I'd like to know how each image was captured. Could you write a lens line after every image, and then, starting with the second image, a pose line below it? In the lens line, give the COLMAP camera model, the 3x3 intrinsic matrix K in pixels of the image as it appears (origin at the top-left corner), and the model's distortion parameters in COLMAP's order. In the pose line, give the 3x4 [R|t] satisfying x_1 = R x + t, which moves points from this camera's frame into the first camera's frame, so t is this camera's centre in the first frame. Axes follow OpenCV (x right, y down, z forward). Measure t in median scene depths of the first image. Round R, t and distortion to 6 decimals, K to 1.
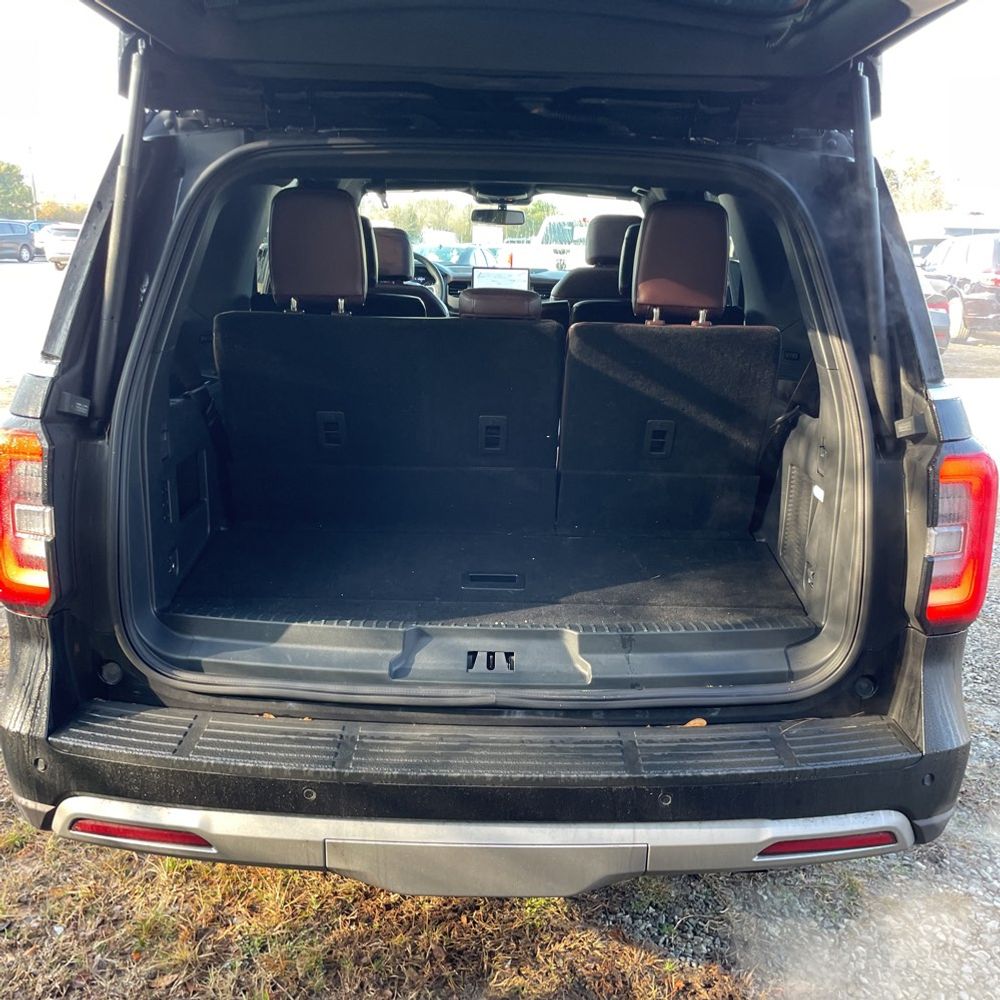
lens RADIAL K [[1009.7, 0, 500.0], [0, 1009.7, 500.0], [0, 0, 1]] dist [0.098274, -0.116558]
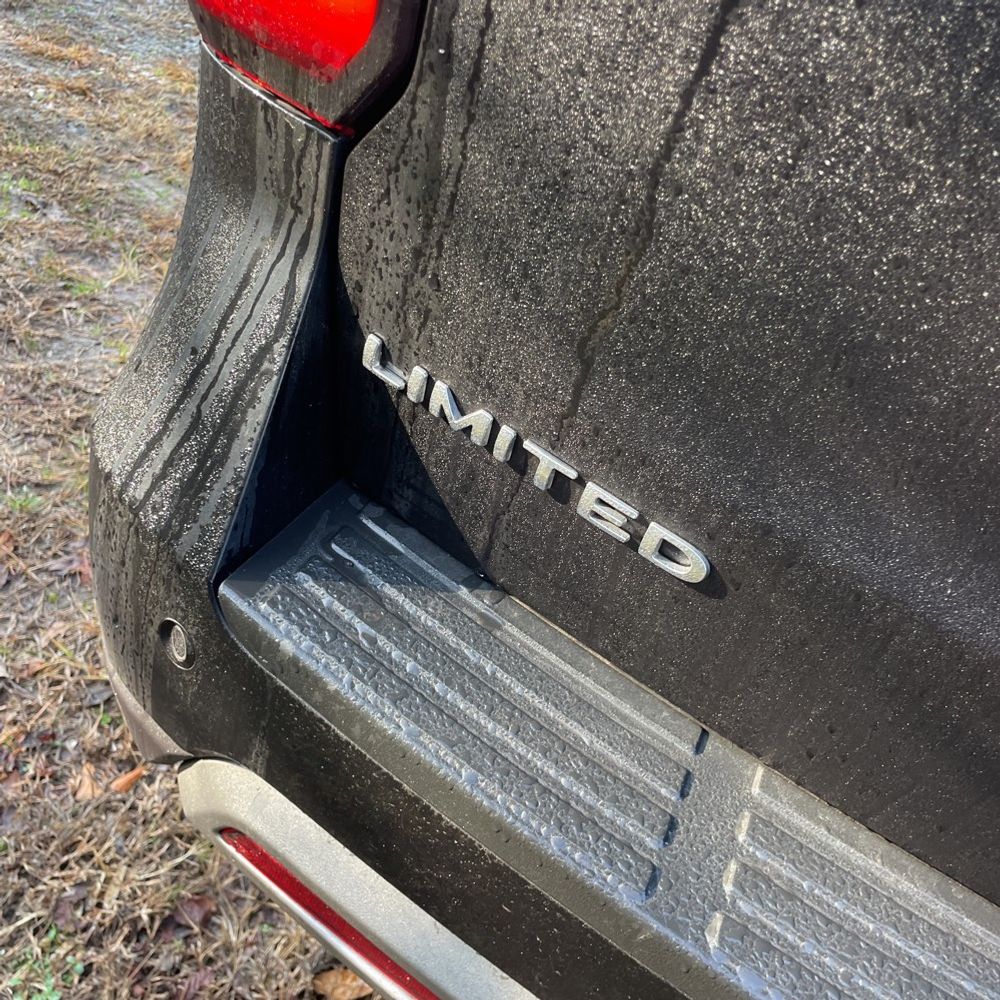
lens RADIAL K [[1009.7, 0, 500.0], [0, 1009.7, 500.0], [0, 0, 1]] dist [0.098274, -0.116558]
pose [[0.905906, 0.401648, -0.134212, -0.339121], [-0.329970, 0.868131, 0.370767, 0.087752], [0.265432, -0.291594, 0.918977, 0.764769]]
